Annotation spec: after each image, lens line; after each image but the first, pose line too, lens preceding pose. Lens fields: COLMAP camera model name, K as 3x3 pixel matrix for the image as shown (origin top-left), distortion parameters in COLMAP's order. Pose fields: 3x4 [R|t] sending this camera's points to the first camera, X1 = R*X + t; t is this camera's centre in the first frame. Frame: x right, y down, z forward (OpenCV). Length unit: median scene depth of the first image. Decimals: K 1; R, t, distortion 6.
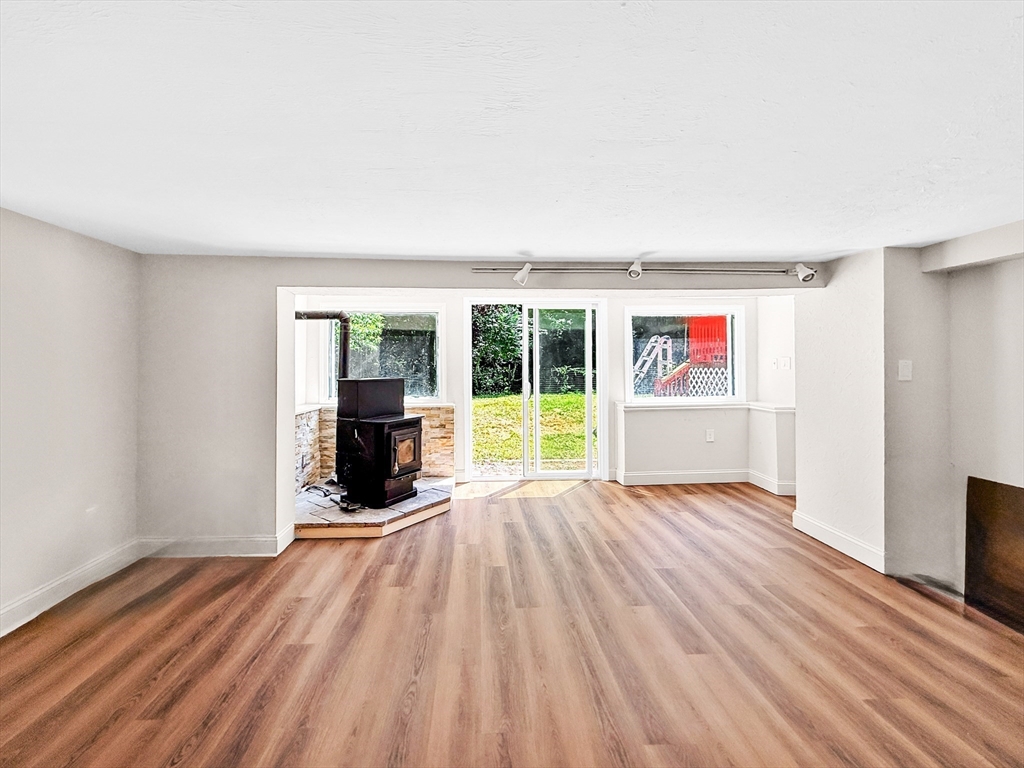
lens RADIAL K [[415.5, 0, 510.0], [0, 415.5, 375.1], [0, 0, 1]] dist [0.000892, -0.000025]
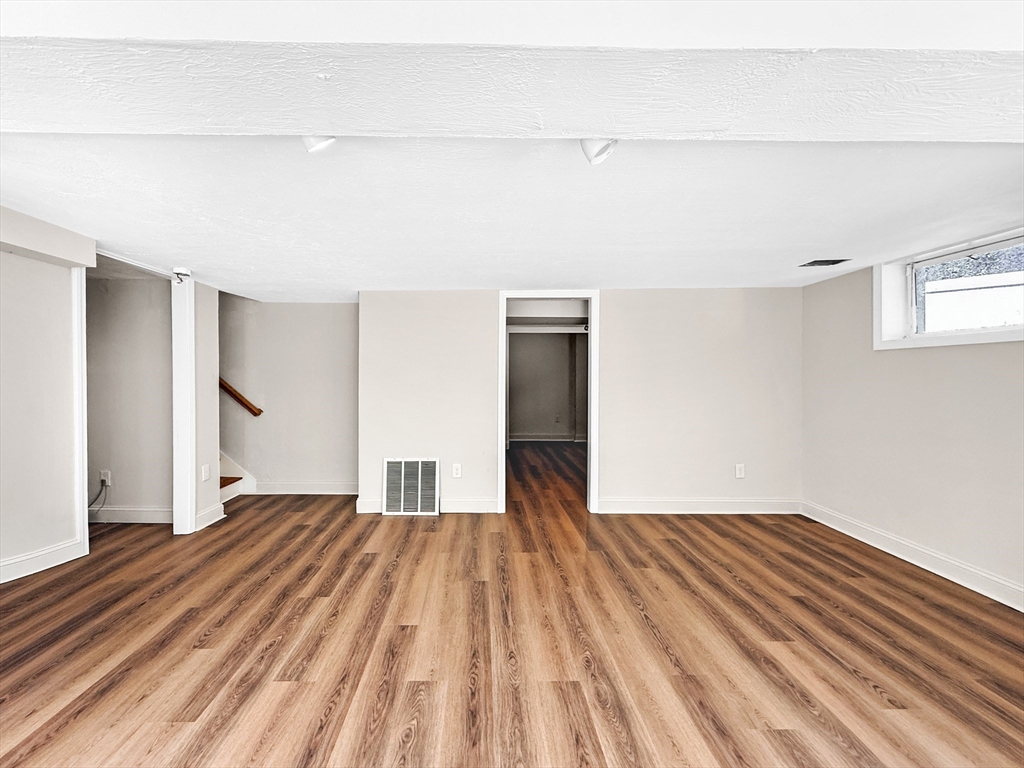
lens RADIAL K [[415.5, 0, 512.0], [0, 415.5, 375.6], [0, 0, 1]] dist [0.000892, -0.000025]
pose [[-0.999988, 0.004887, 0.000017, 0.154438], [0.004885, 0.999504, 0.031100, -0.039442], [0.000135, 0.031100, -0.999516, 1.981766]]
